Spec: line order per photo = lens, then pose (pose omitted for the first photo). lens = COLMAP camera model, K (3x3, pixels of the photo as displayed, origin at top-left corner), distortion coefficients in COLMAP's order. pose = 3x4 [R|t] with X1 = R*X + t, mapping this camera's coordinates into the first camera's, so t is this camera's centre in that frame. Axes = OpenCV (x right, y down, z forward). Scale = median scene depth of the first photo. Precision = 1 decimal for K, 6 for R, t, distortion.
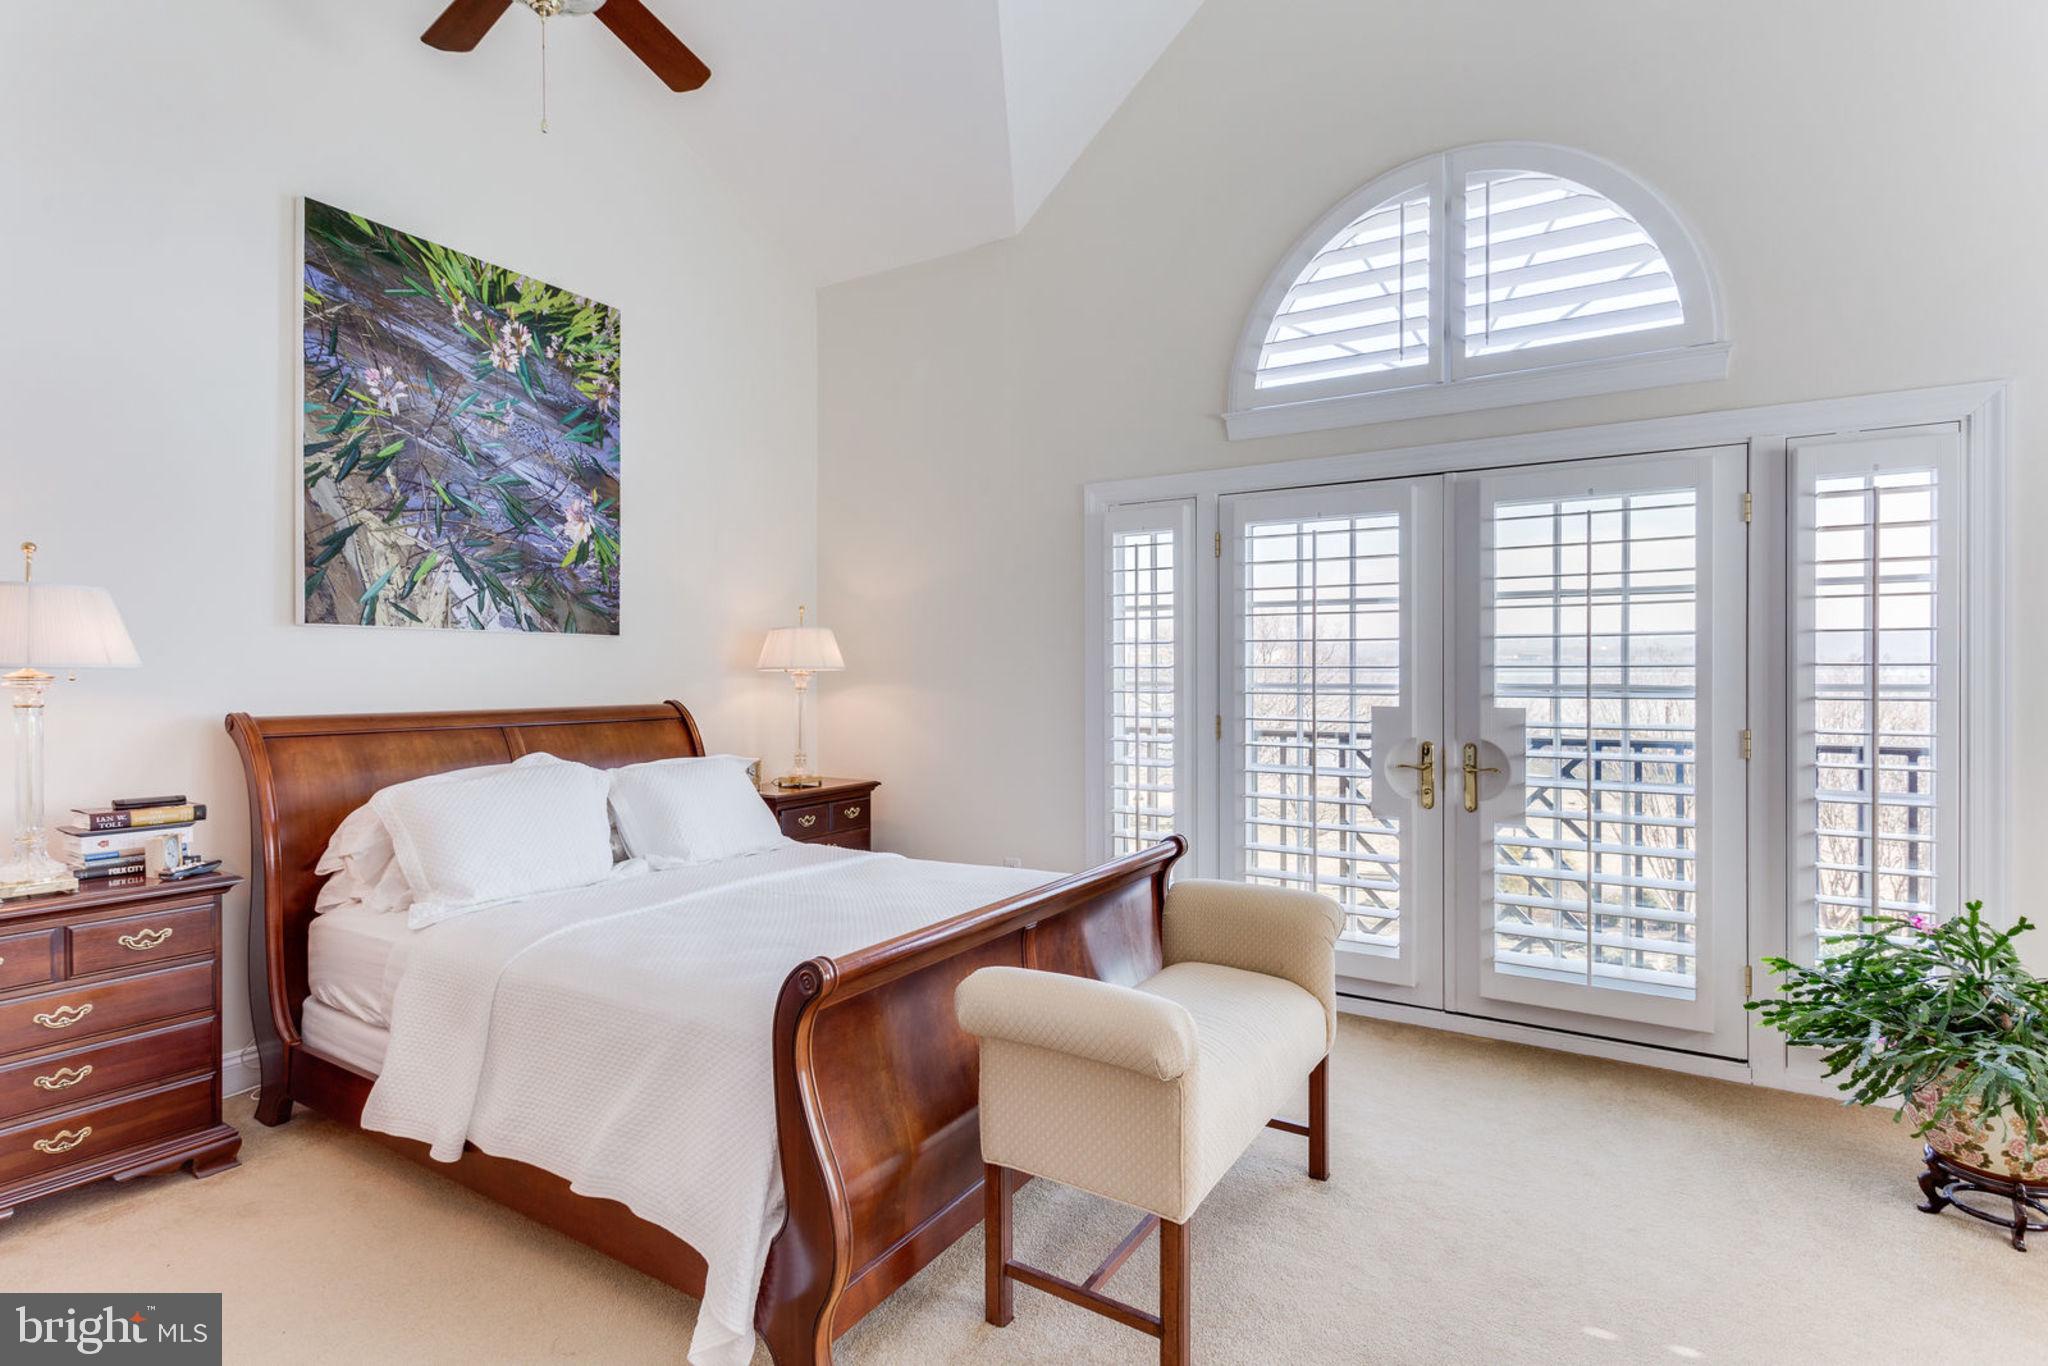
lens RADIAL K [[982.7, 0, 1028.2], [0, 982.7, 672.1], [0, 0, 1]] dist [0.000142, 0.000180]
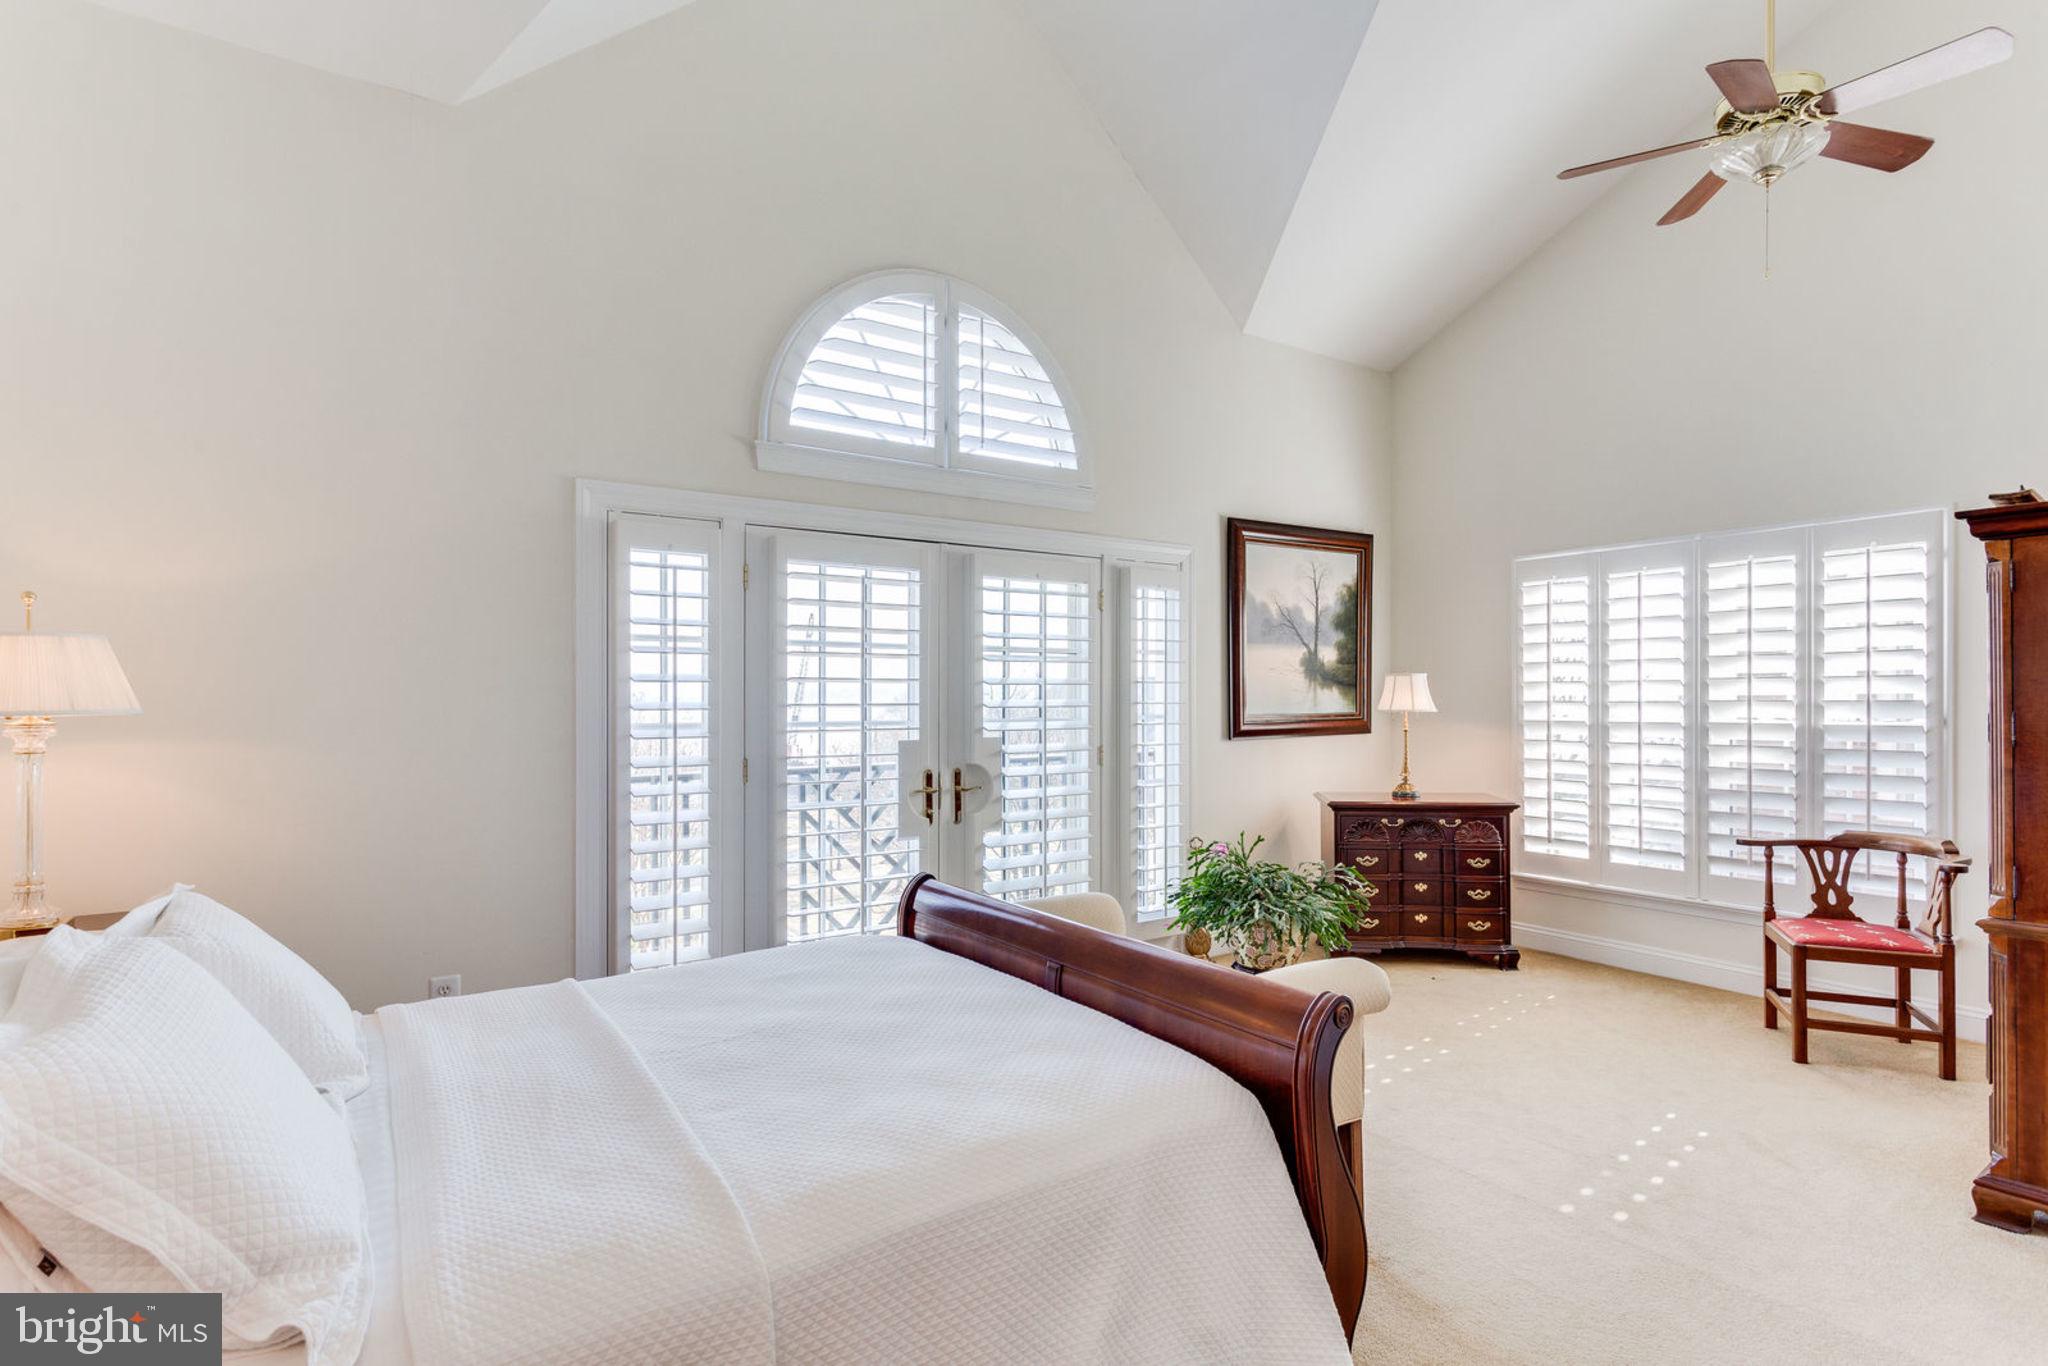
lens RADIAL K [[1003.1, 0, 1019.3], [0, 1003.1, 701.8], [0, 0, 1]] dist [-0.000698, 0.000277]
pose [[0.429315, 0.003290, 0.903149, -0.601491], [0.008938, 0.999929, -0.007891, 0.000801], [-0.903111, 0.011460, 0.429255, 0.374153]]
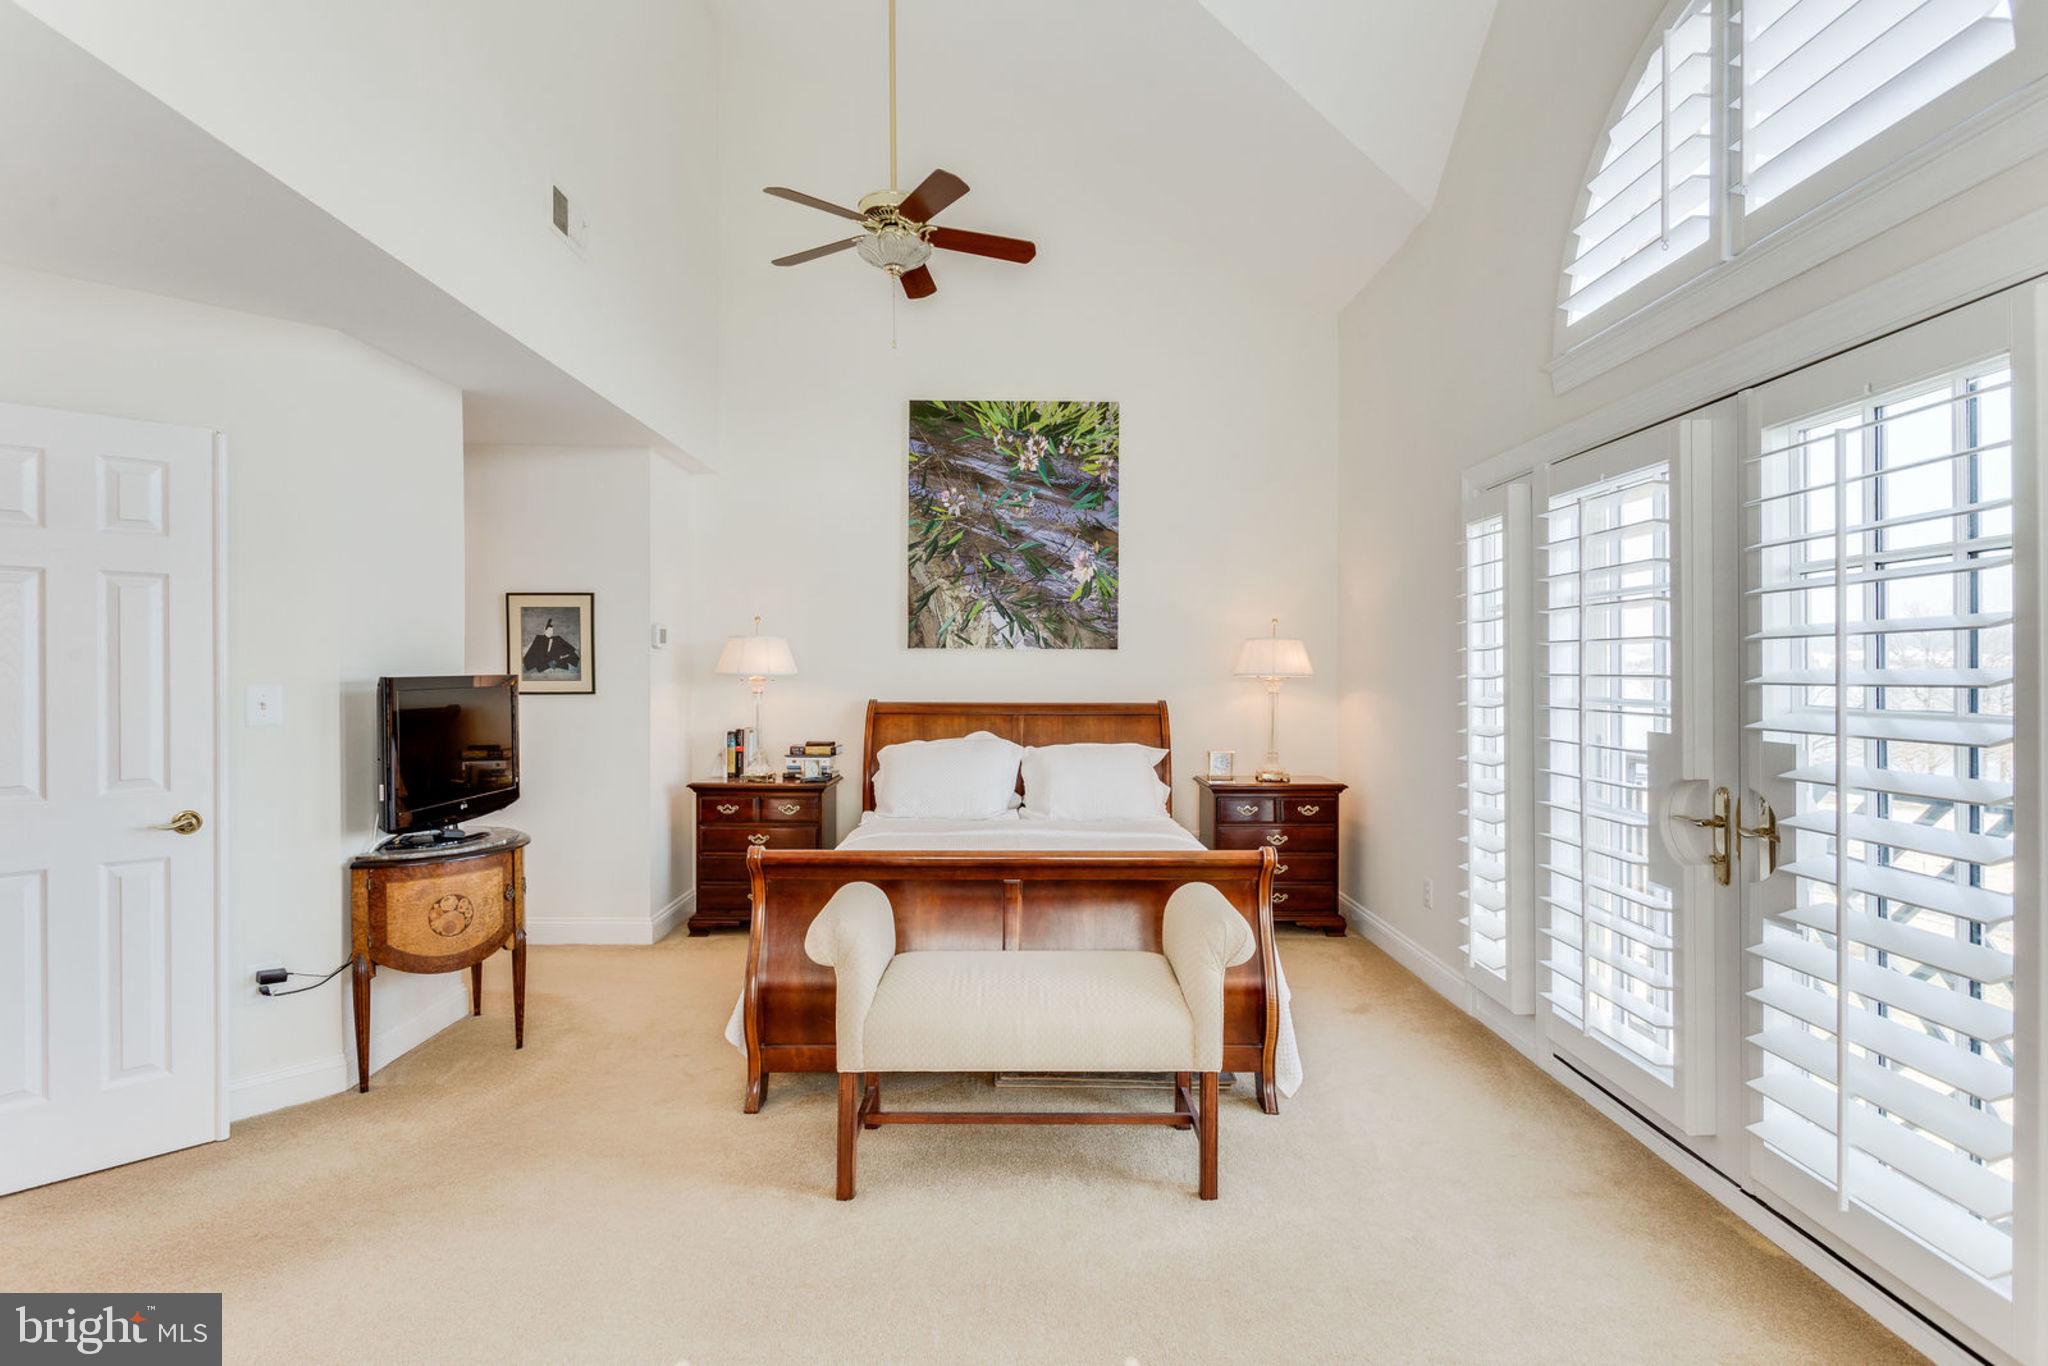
lens RADIAL K [[982.7, 0, 1028.2], [0, 982.7, 672.1], [0, 0, 1]] dist [0.000142, 0.000180]
pose [[0.535856, 0.001785, -0.844308, 0.696277], [-0.003178, 0.999995, 0.000097, -0.007479], [0.844304, 0.002631, 0.535859, 0.214648]]
